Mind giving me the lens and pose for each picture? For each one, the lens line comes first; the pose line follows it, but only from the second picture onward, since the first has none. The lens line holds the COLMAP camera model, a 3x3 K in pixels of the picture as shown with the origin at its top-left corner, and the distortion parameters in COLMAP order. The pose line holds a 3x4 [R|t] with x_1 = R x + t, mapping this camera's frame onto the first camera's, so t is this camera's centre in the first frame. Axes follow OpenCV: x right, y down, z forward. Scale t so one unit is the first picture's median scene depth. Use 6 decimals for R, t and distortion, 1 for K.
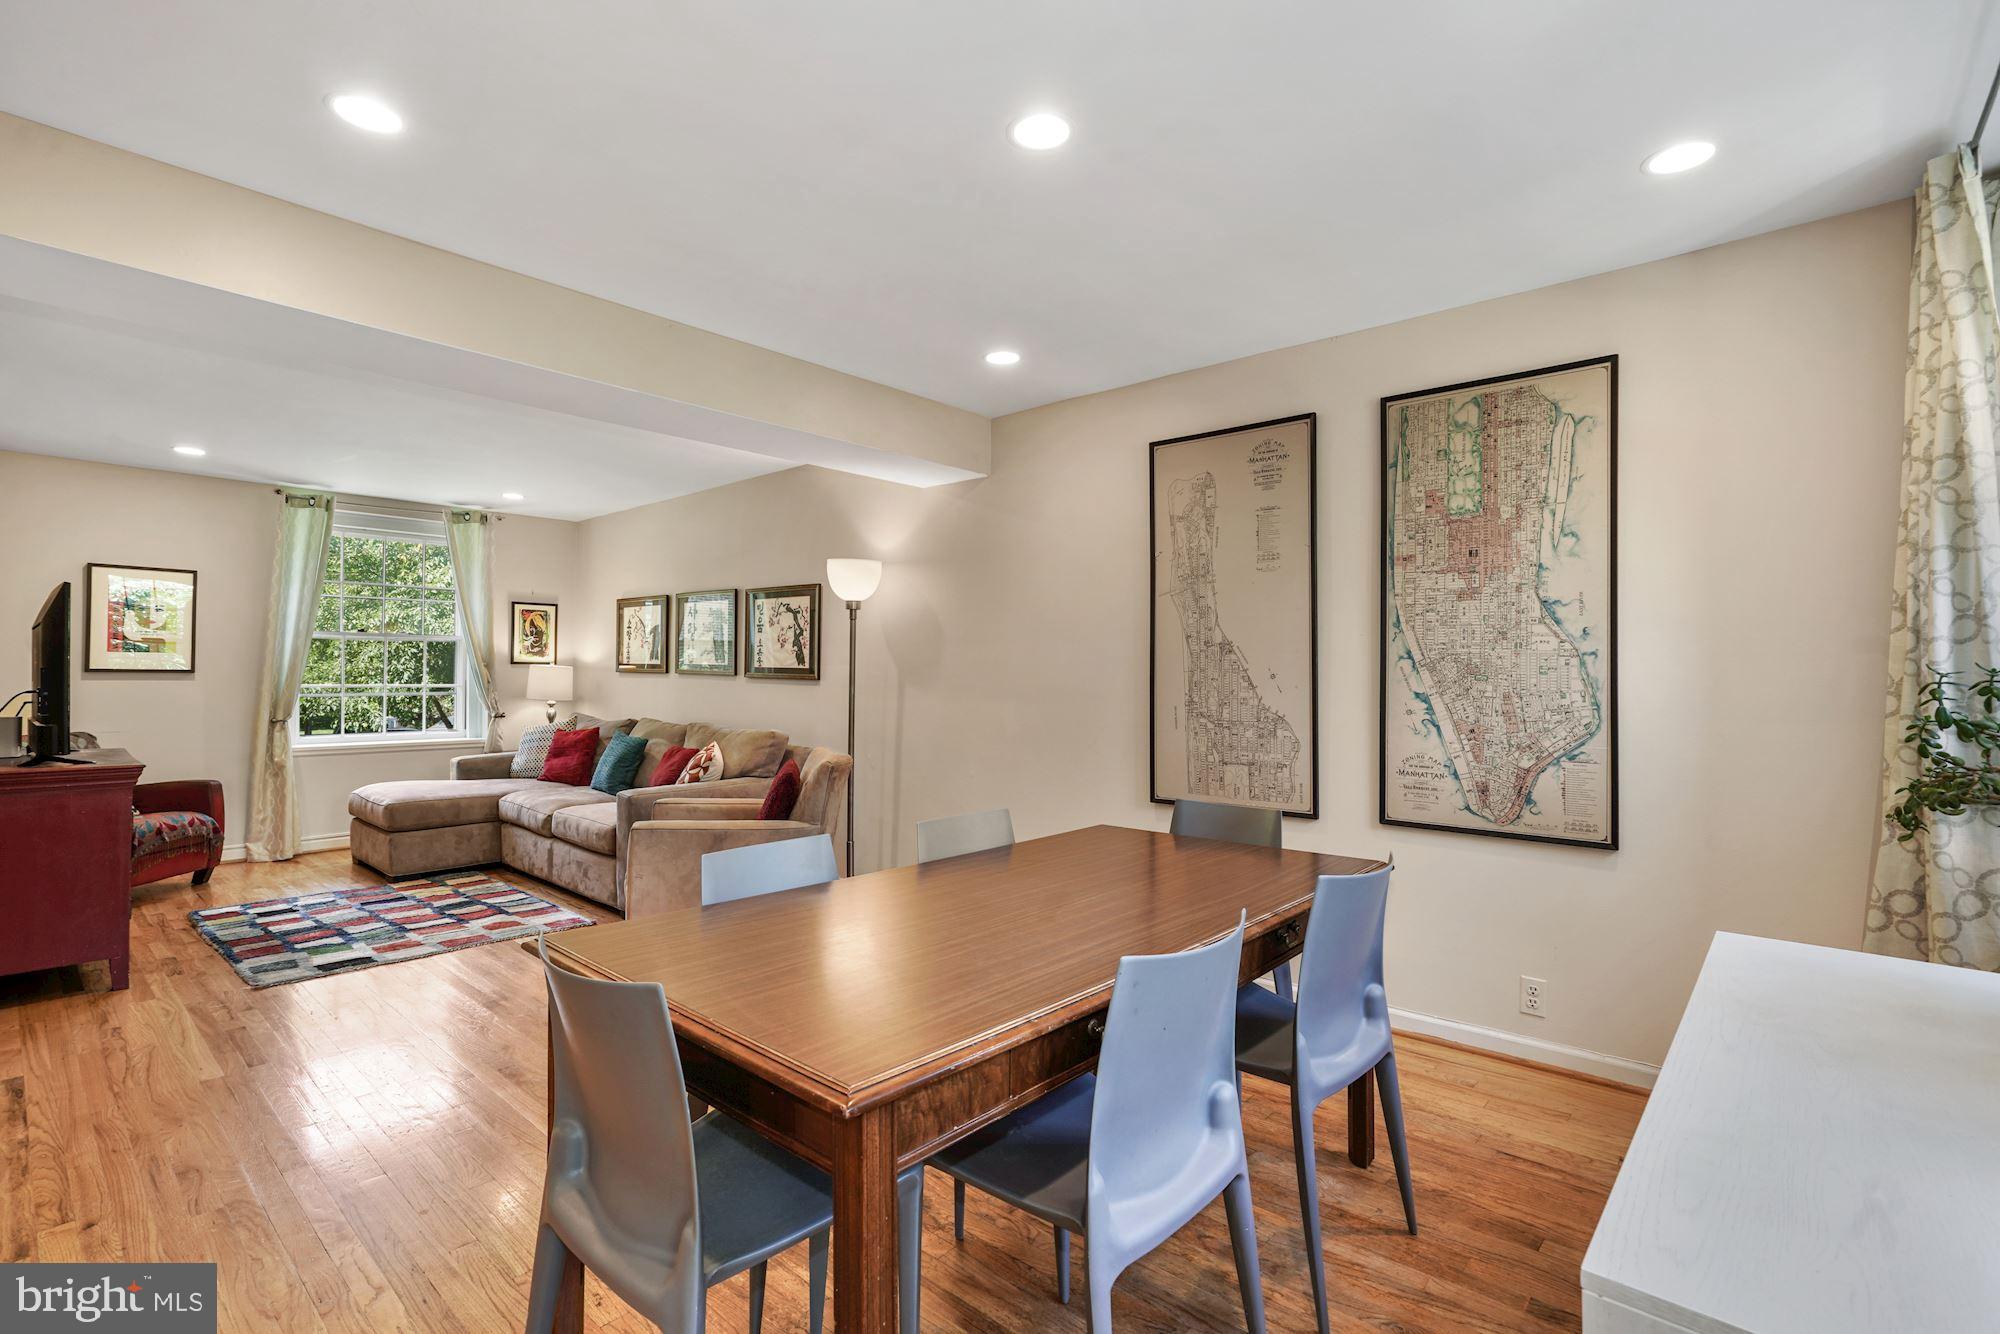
lens RADIAL K [[917.6, 0, 1037.2], [0, 917.6, 680.0], [0, 0, 1]] dist [-0.055243, 0.014035]
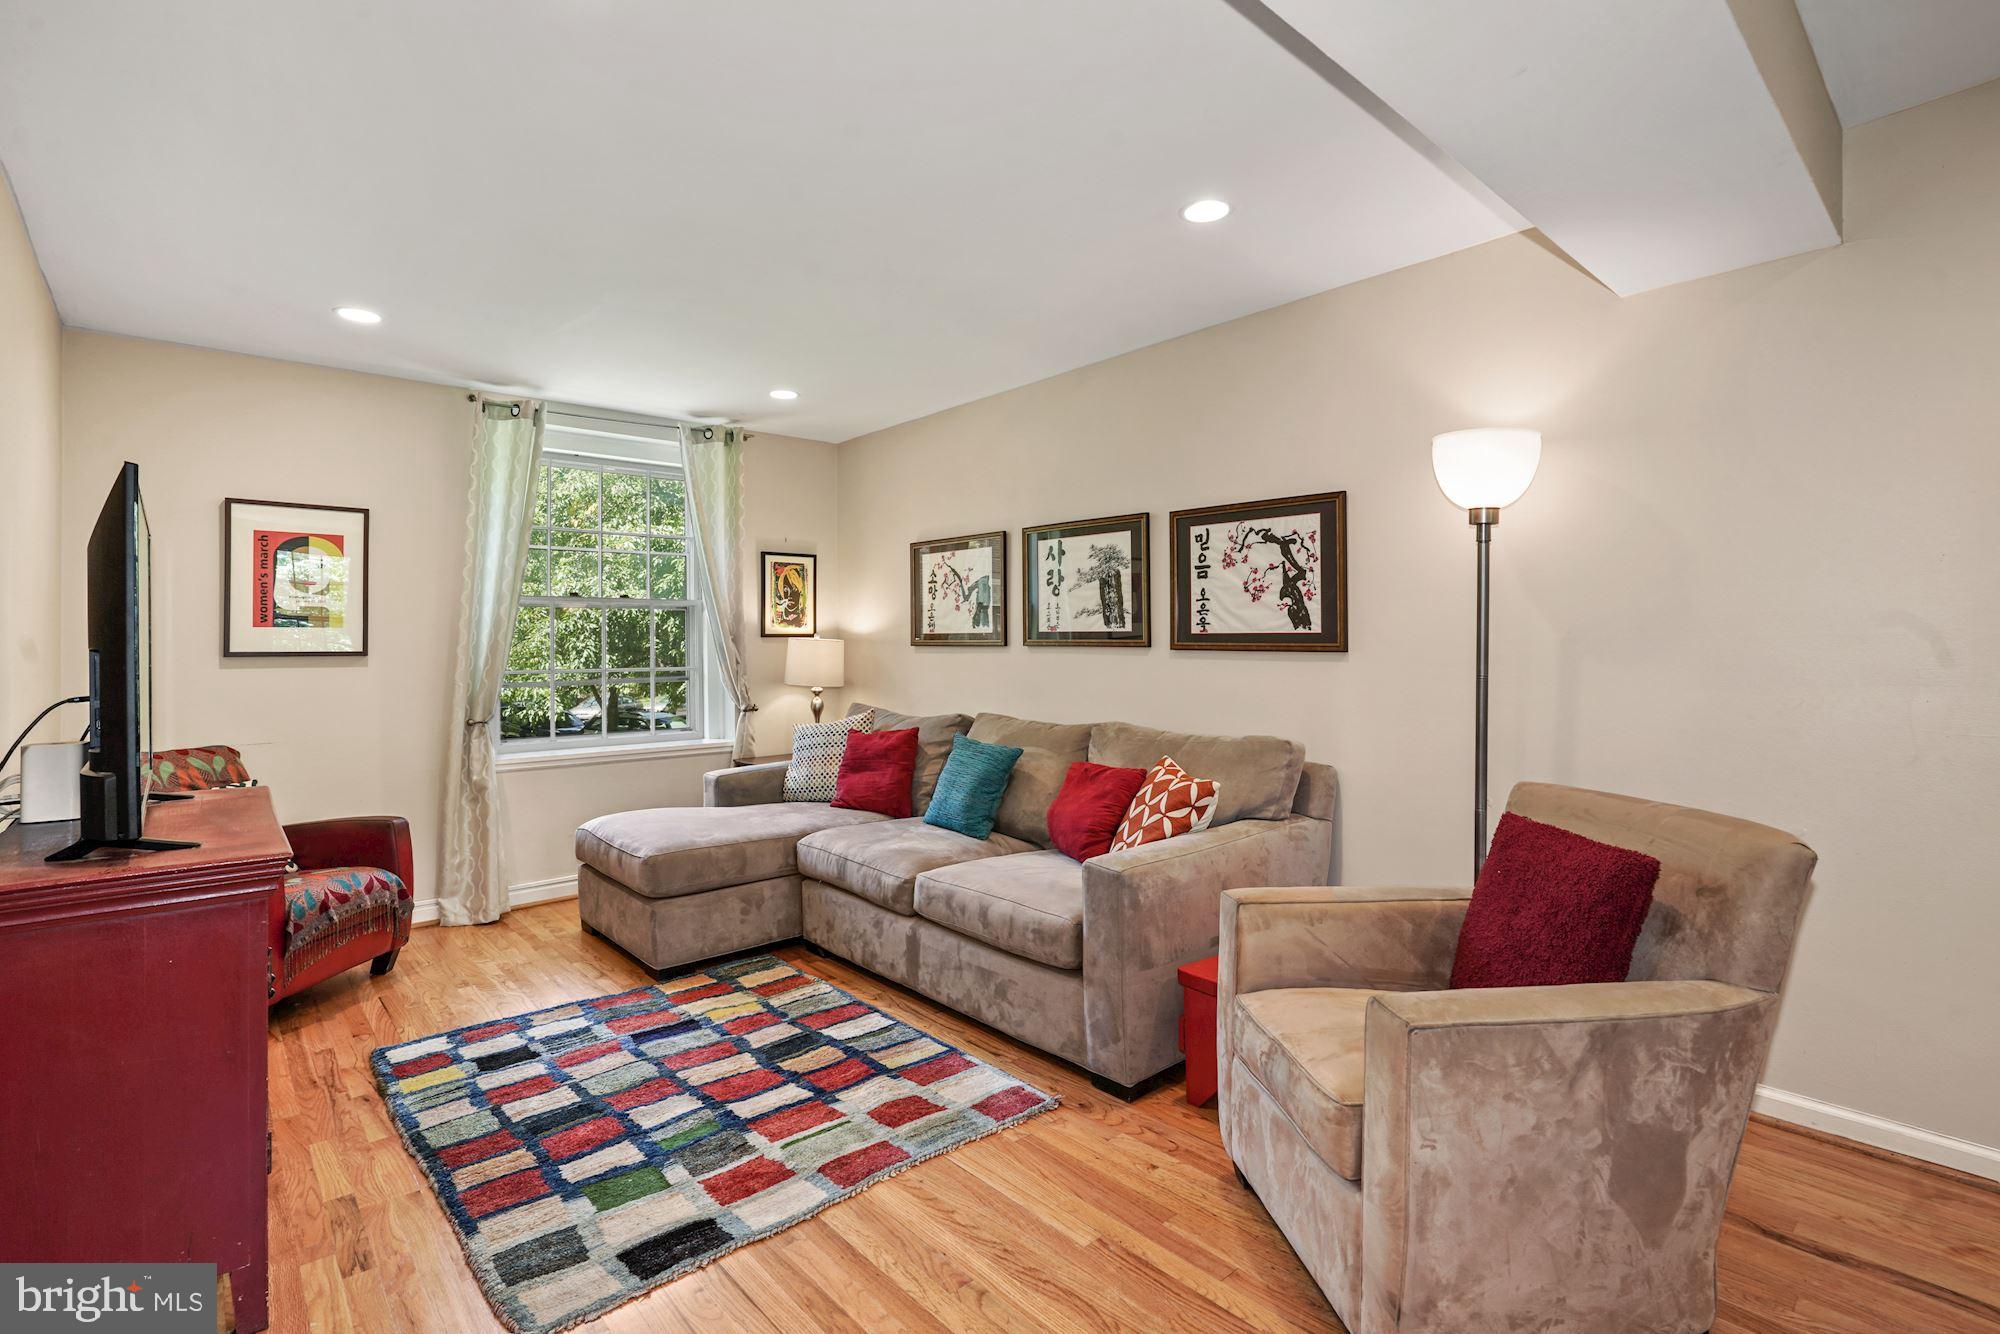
lens RADIAL K [[917.6, 0, 1009.8], [0, 917.6, 648.7], [0, 0, 1]] dist [-0.055243, 0.014035]
pose [[0.991217, -0.016046, -0.131266, -0.360990], [0.015764, 0.999871, -0.003188, -0.003790], [0.131300, 0.001091, 0.991342, 0.367537]]
